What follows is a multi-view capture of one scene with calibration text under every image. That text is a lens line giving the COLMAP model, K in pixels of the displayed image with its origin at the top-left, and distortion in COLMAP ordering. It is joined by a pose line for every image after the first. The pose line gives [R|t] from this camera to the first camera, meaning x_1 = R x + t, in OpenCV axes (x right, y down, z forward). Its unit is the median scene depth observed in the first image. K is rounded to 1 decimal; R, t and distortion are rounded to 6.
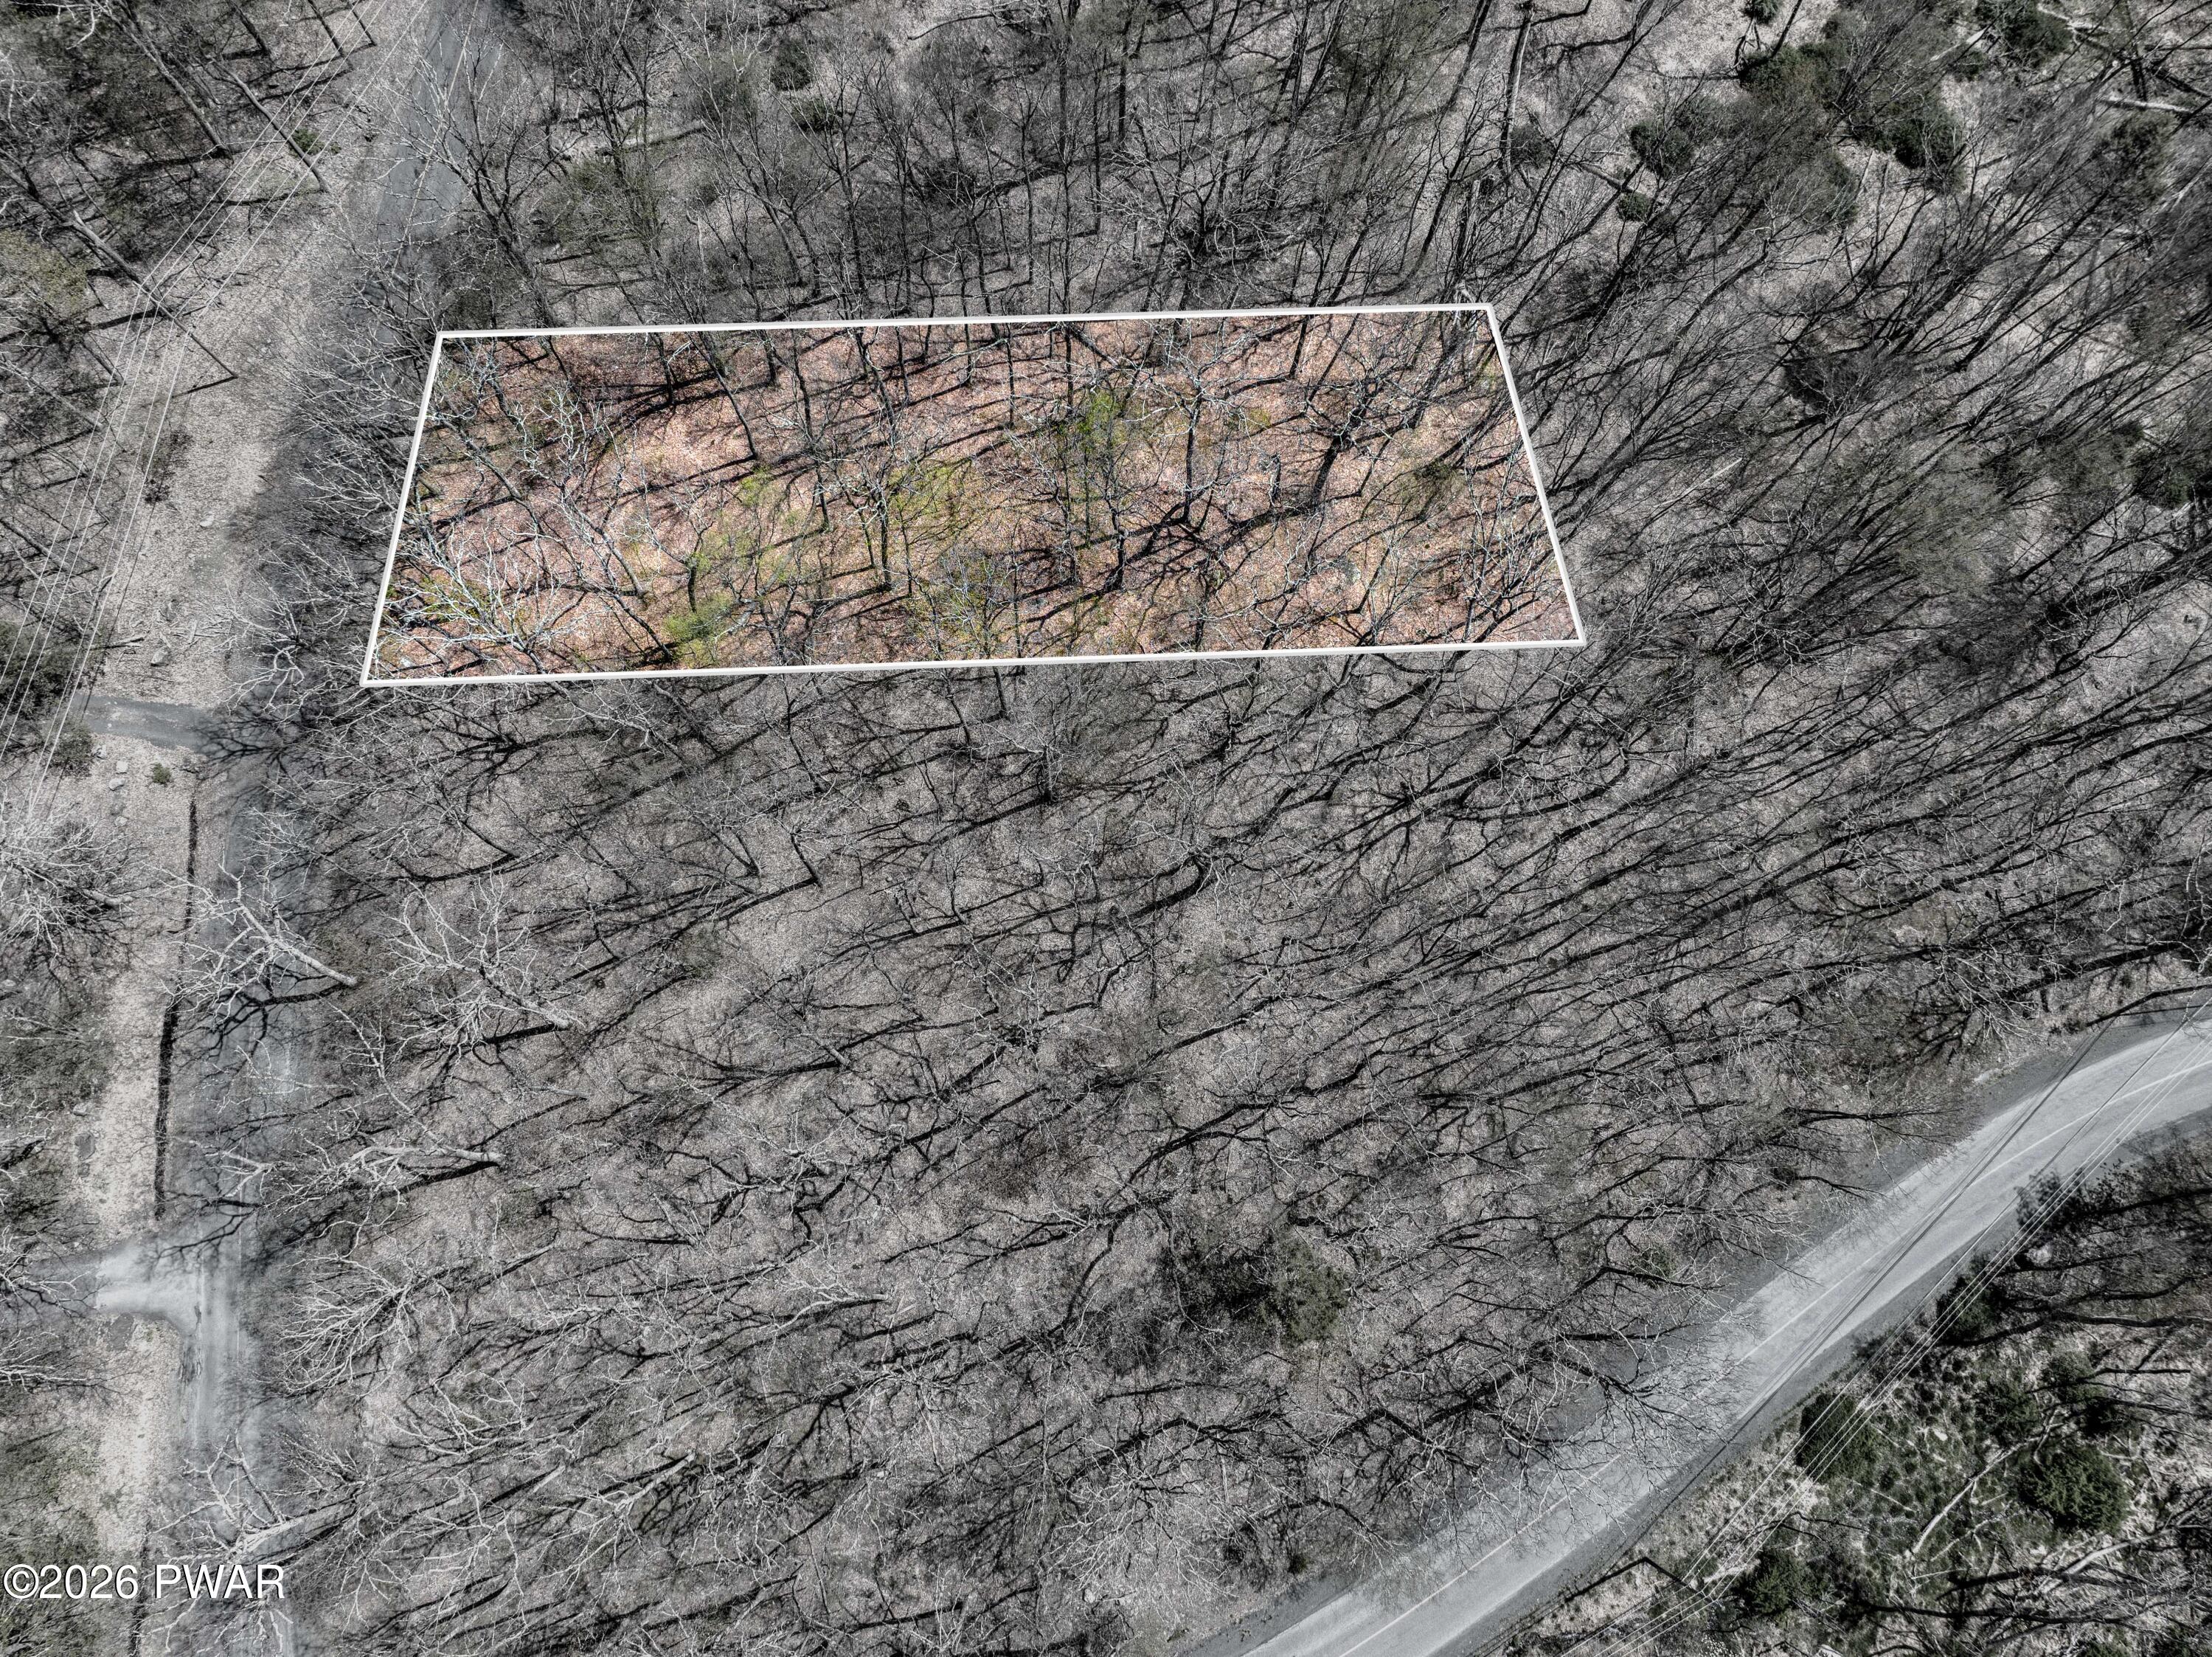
lens RADIAL K [[1546.6, 0, 1117.7], [0, 1546.6, 825.2], [0, 0, 1]] dist [-0.057459, 0.022807]
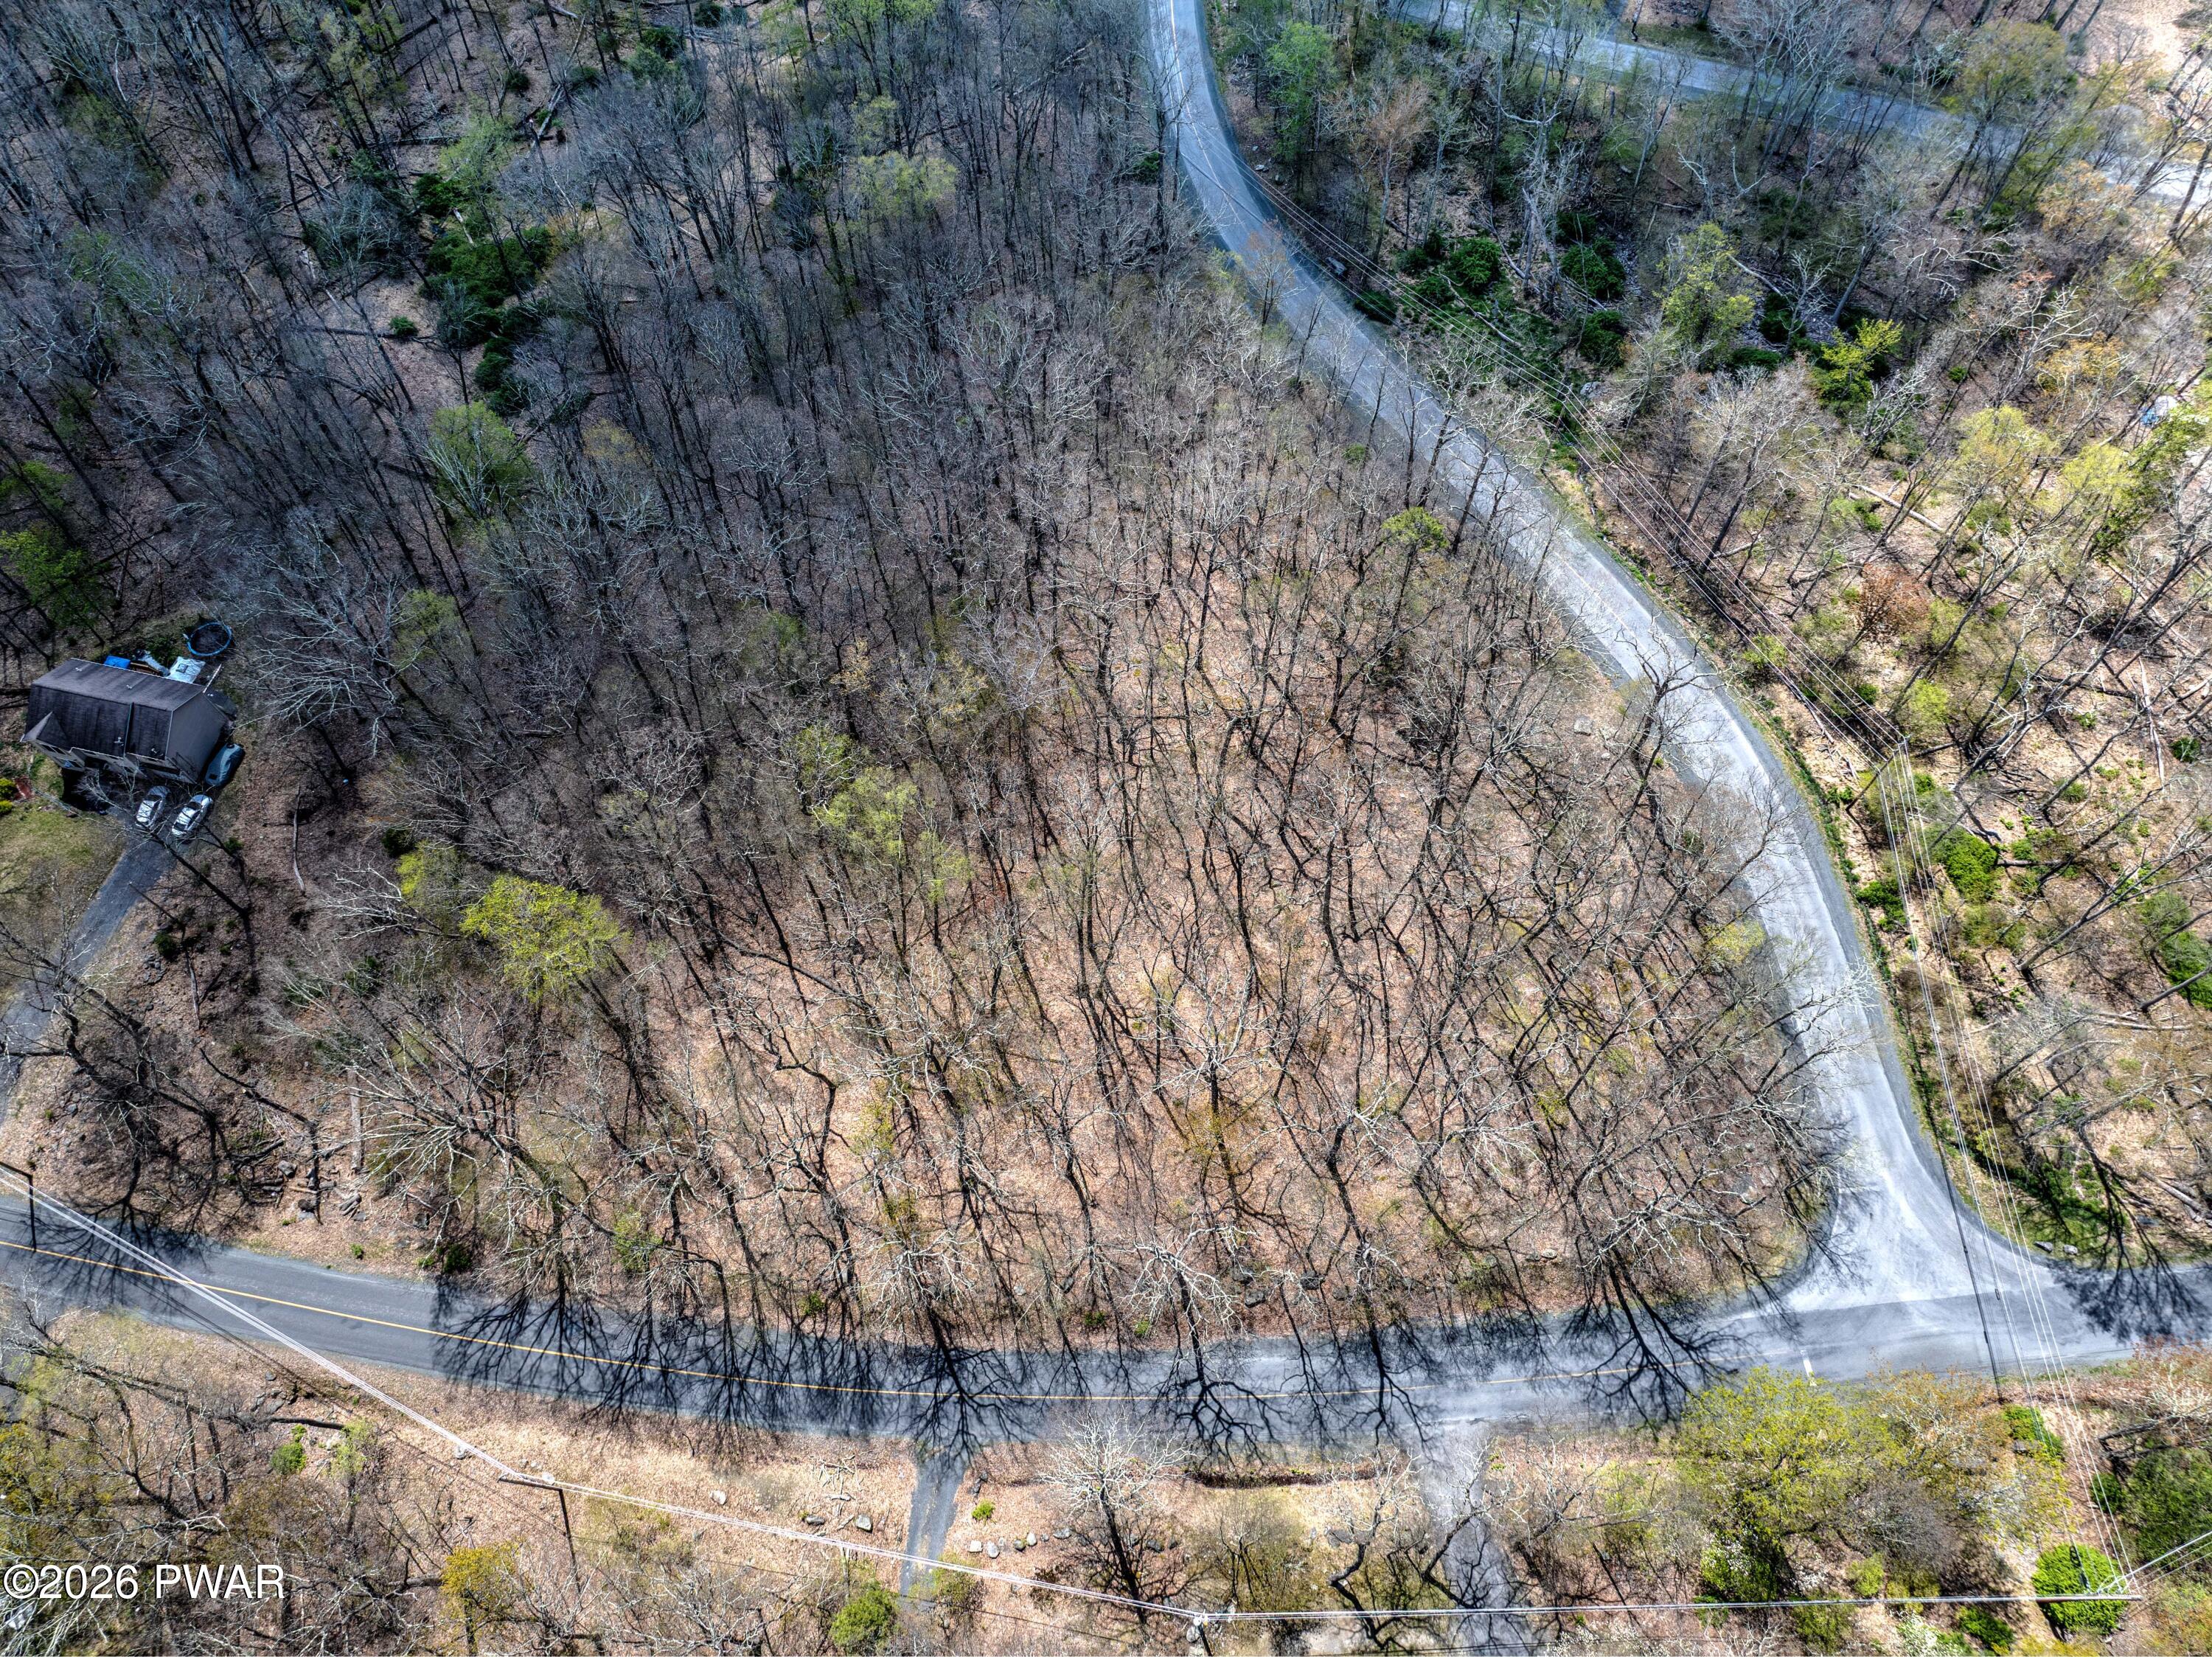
lens RADIAL K [[1546.5, 0, 1117.7], [0, 1546.5, 825.2], [0, 0, 1]] dist [-0.057459, 0.022807]
pose [[0.019568, -0.900379, 0.434667, -0.655312], [0.973614, 0.116025, 0.196505, -0.200988], [-0.227361, 0.419353, 0.878892, -0.126911]]
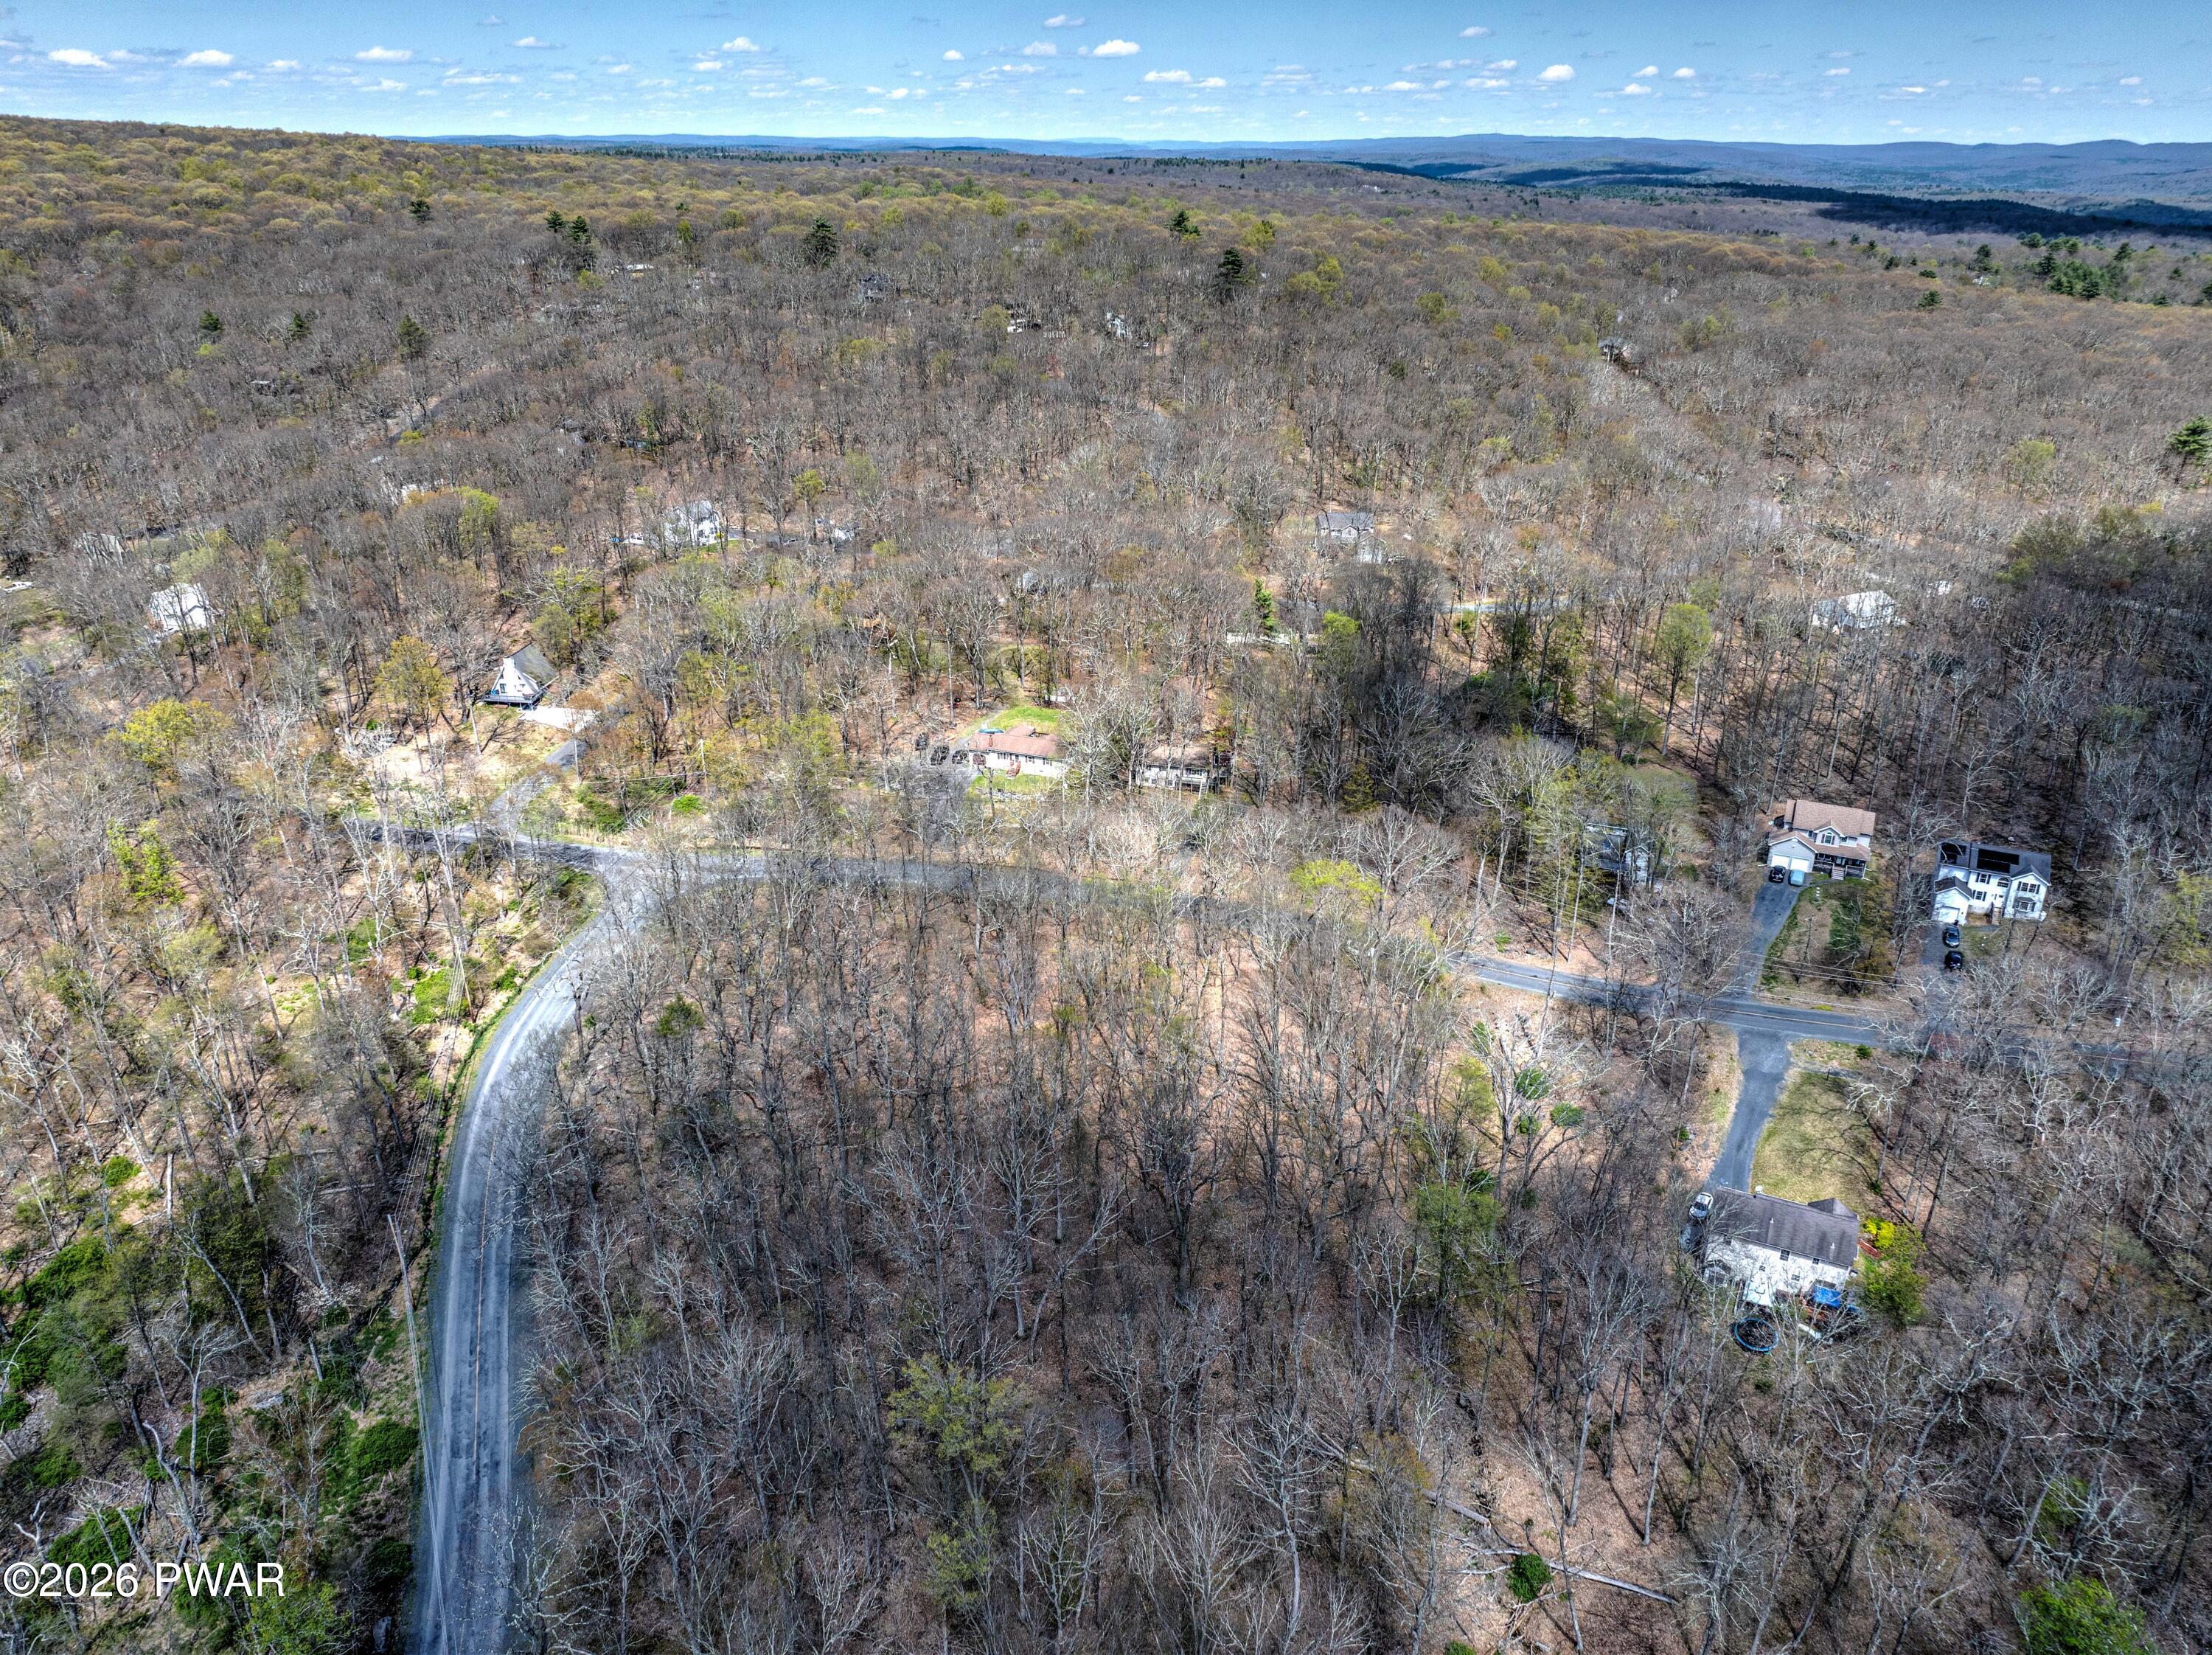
lens RADIAL K [[1546.6, 0, 1117.7], [0, 1546.6, 824.2], [0, 0, 1]] dist [-0.057459, 0.022807]
pose [[-0.253507, 0.392723, -0.884027, 1.292709], [-0.943433, 0.101517, 0.315641, -0.693587], [0.213703, 0.914037, 0.344772, 0.174790]]
